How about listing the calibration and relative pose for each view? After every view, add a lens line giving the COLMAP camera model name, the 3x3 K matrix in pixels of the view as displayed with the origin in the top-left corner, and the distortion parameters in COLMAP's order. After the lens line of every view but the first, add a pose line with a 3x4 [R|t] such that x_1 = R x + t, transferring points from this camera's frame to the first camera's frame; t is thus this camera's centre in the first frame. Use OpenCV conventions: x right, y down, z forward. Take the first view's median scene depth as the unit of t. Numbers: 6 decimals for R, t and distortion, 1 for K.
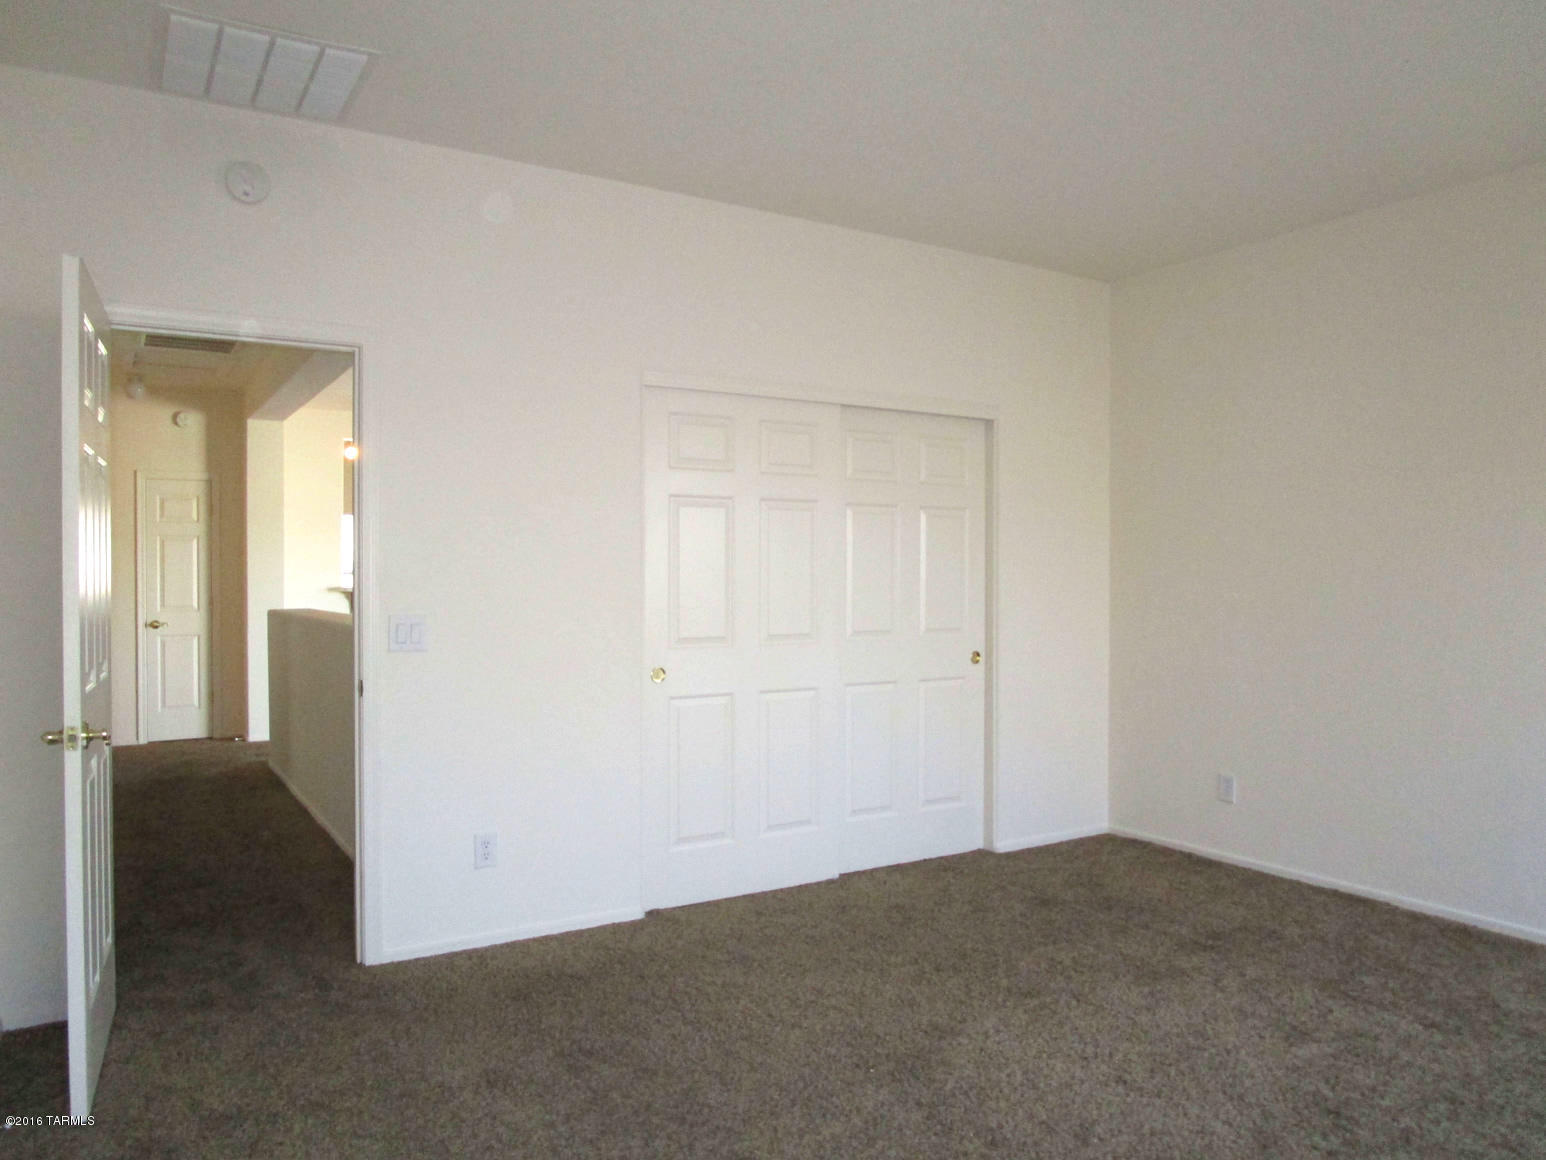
lens RADIAL K [[1118.0, 0, 781.6], [0, 1118.0, 579.2], [0, 0, 1]] dist [-0.007331, -0.000823]
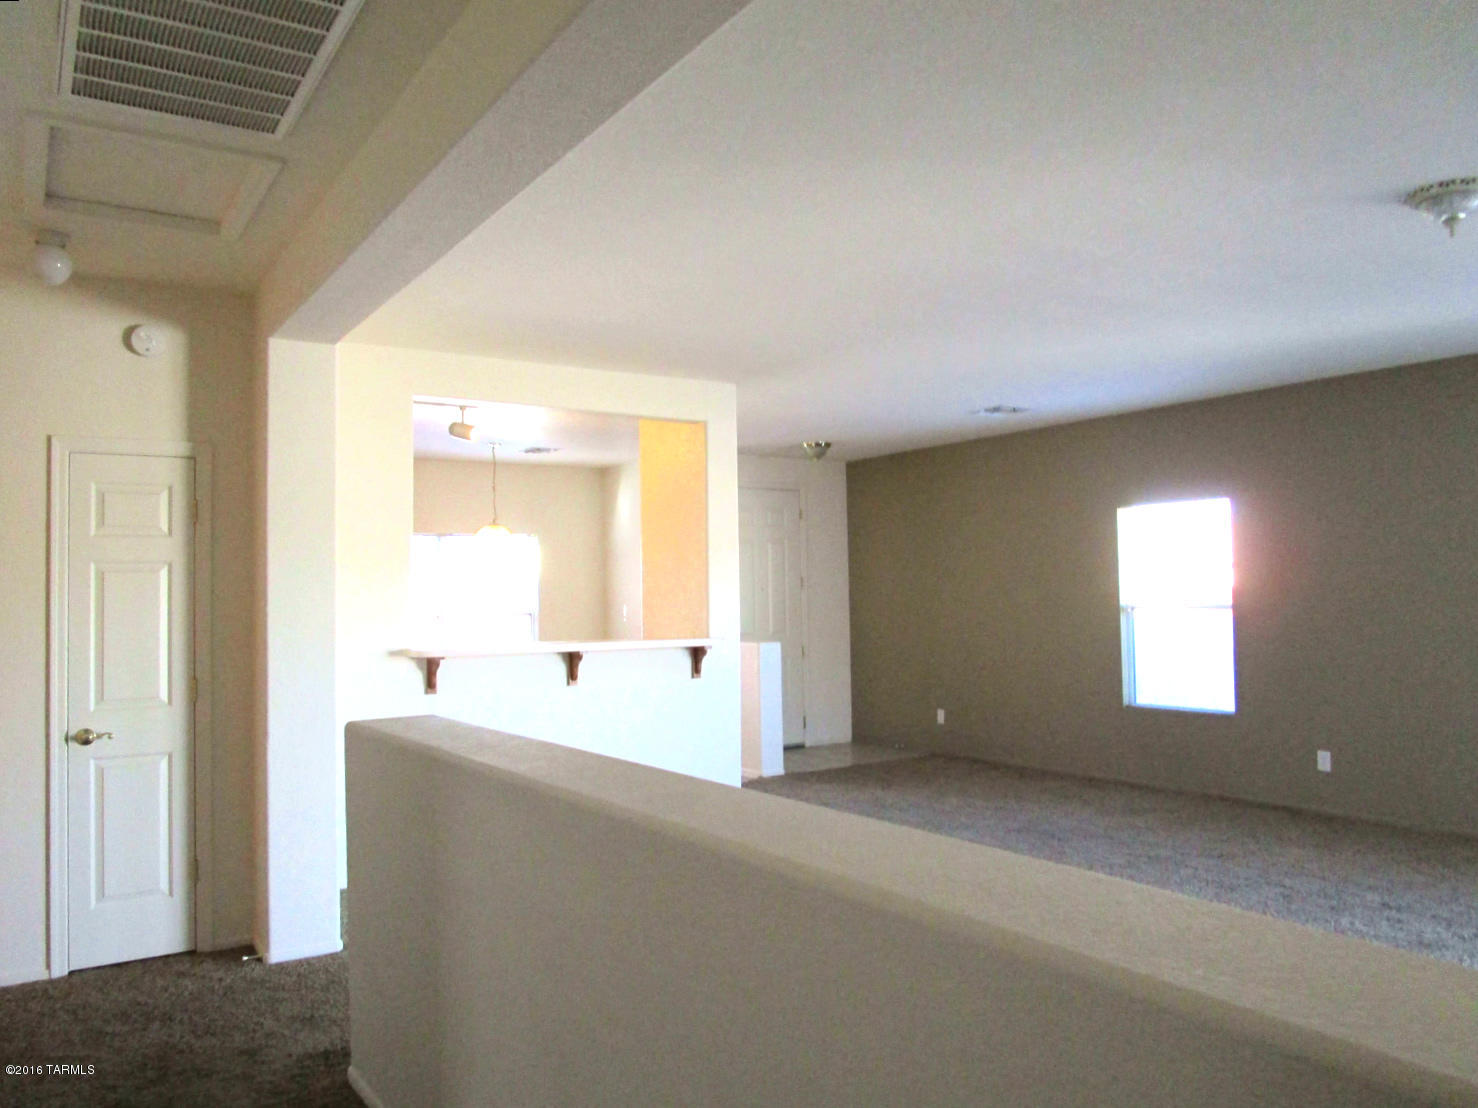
lens RADIAL K [[1068.8, 0, 730.4], [0, 1068.8, 552.7], [0, 0, 1]] dist [-0.007331, -0.000823]
pose [[0.999611, -0.010822, 0.025708, -0.274394], [0.011770, 0.999246, -0.037002, -0.021611], [-0.025288, 0.037290, 0.998984, 0.495443]]
